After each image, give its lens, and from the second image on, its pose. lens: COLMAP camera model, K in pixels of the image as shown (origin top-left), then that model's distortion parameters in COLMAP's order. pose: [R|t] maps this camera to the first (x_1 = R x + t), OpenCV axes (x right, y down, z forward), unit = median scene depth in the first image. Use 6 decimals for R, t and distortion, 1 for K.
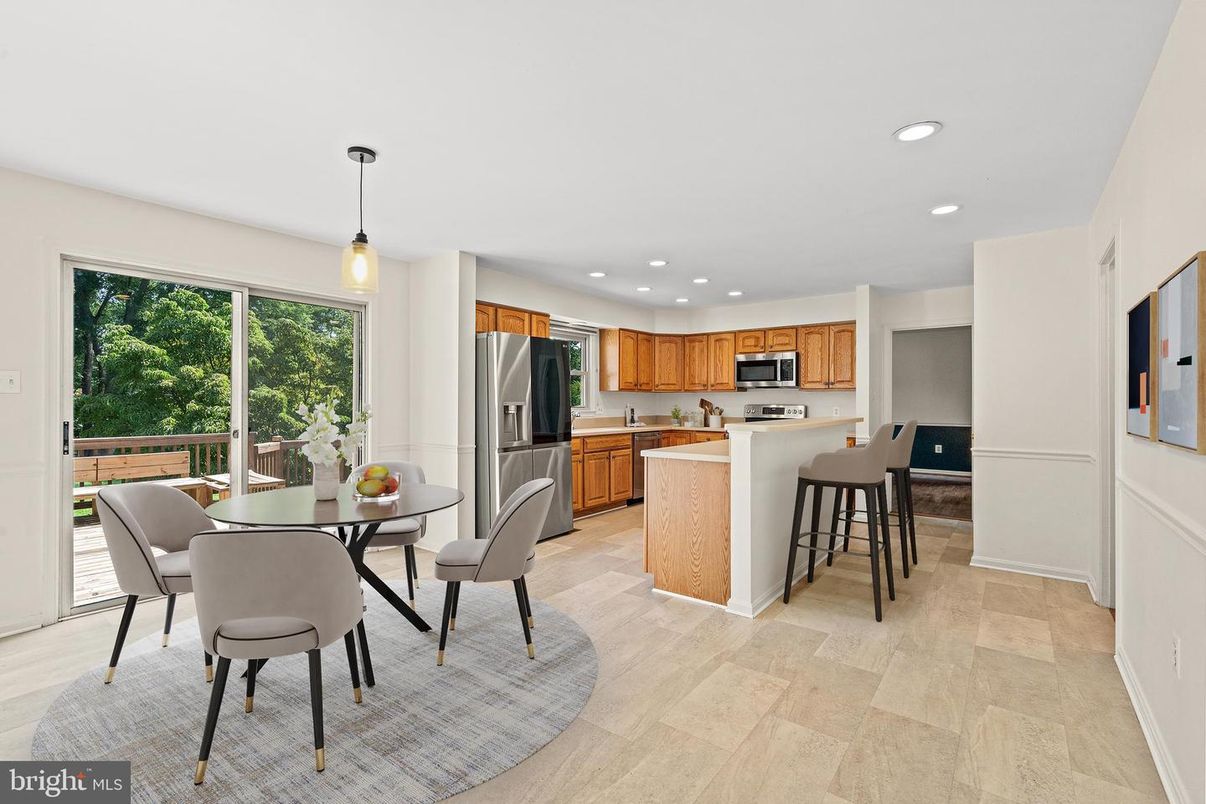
lens RADIAL K [[610.6, 0, 593.7], [0, 610.6, 400.4], [0, 0, 1]] dist [0.005176, 0.001403]
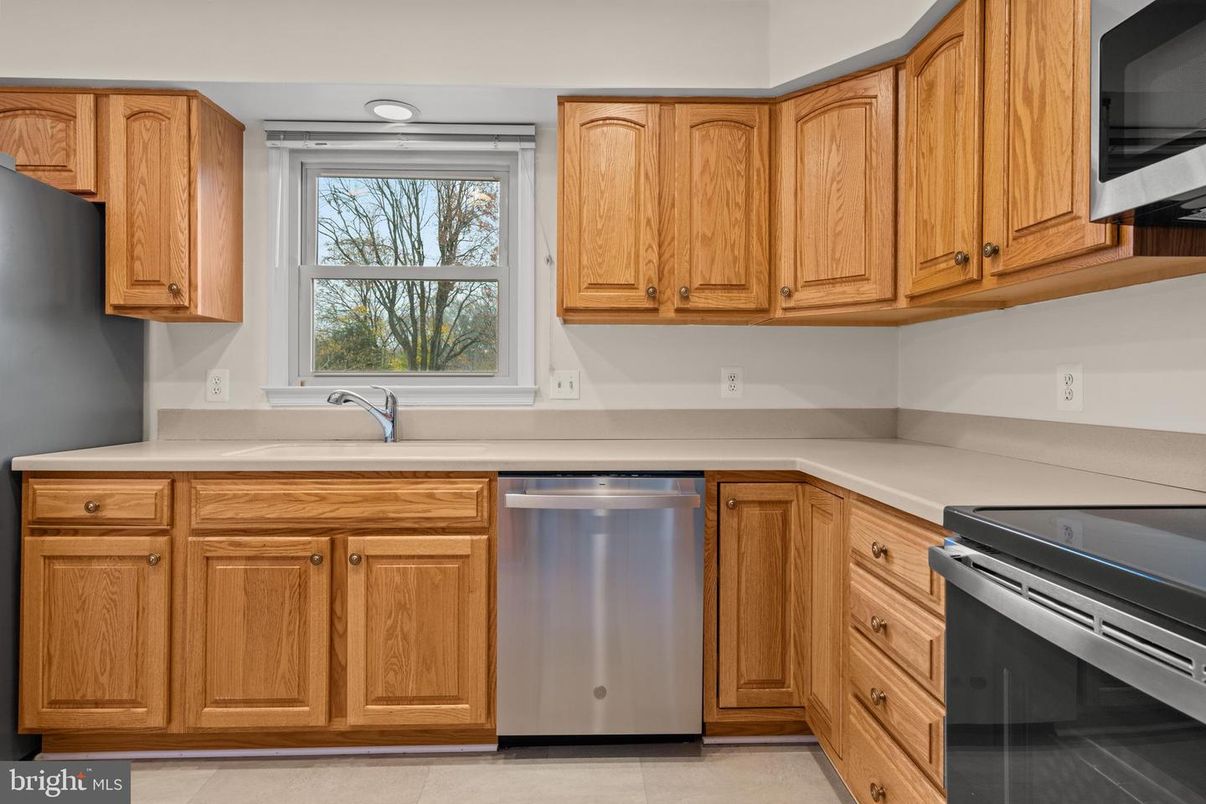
lens RADIAL K [[610.6, 0, 595.6], [0, 610.6, 386.9], [0, 0, 1]] dist [0.005176, 0.001403]
pose [[0.627624, -0.003197, -0.778510, 0.286911], [0.003639, 0.999993, -0.001172, 0.018186], [0.778508, -0.002097, 0.627631, 0.867876]]
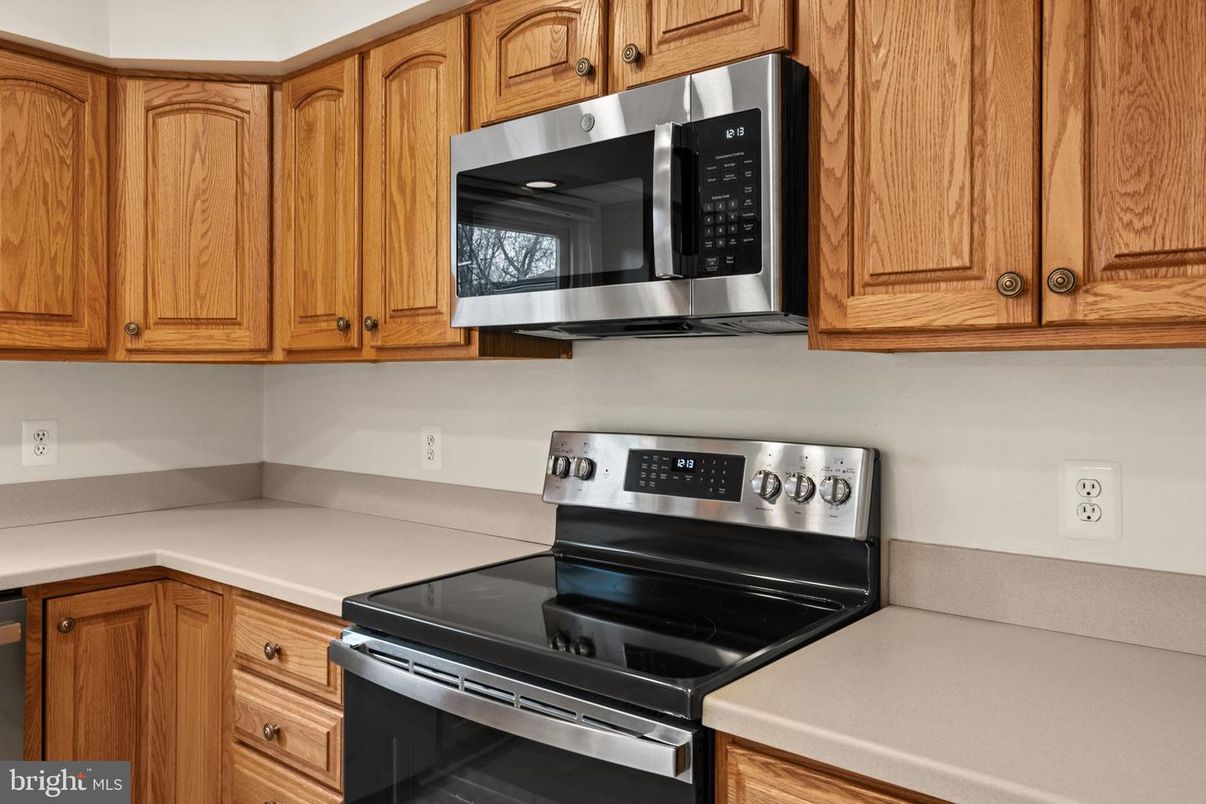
lens RADIAL K [[909.3, 0, 596.1], [0, 909.3, 376.1], [0, 0, 1]] dist [-0.001281, -0.001816]
pose [[0.999334, -0.006129, -0.035978, 0.296747], [0.006402, 0.999952, 0.007477, -0.011551], [0.035931, -0.007703, 0.999325, 0.798101]]
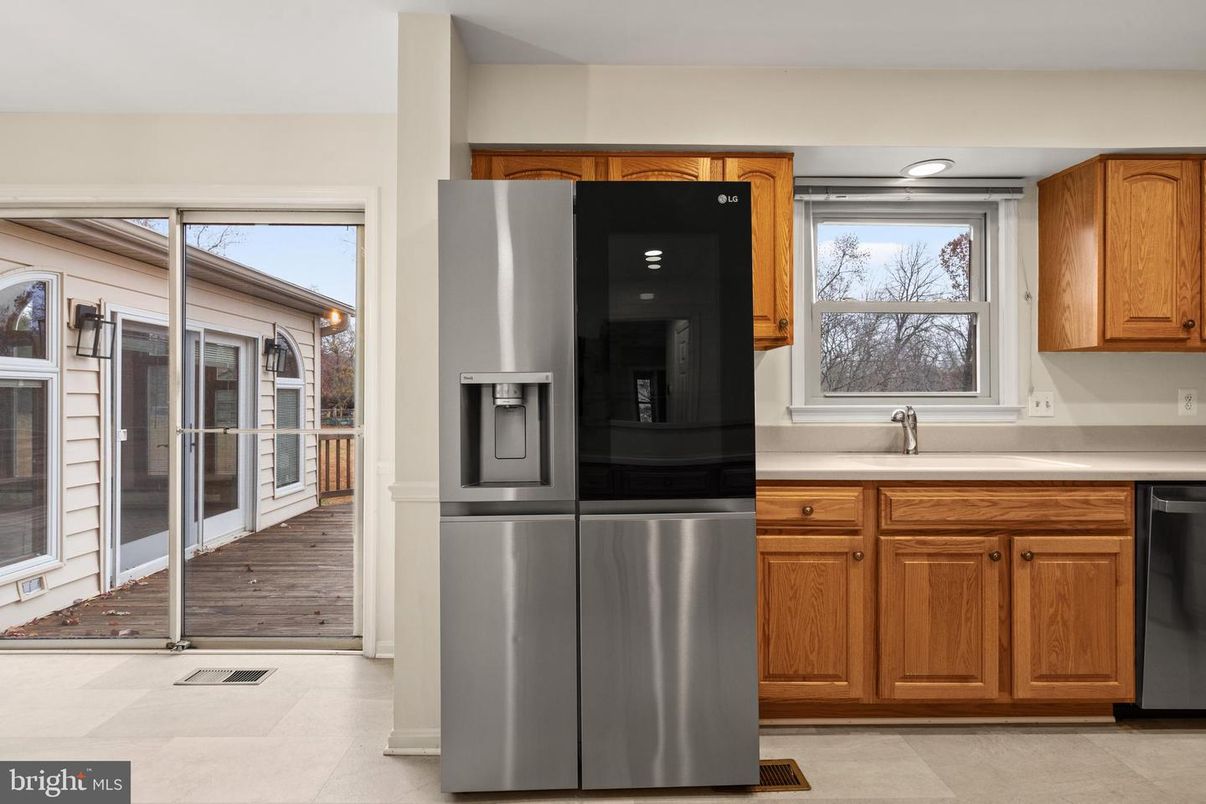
lens RADIAL K [[543.8, 0, 589.7], [0, 543.8, 400.3], [0, 0, 1]] dist [-0.000030, 0.001808]
pose [[0.618167, -0.004100, -0.786036, 0.106145], [0.004146, 0.999989, -0.001955, 0.013470], [0.786036, -0.002050, 0.618177, 0.625127]]
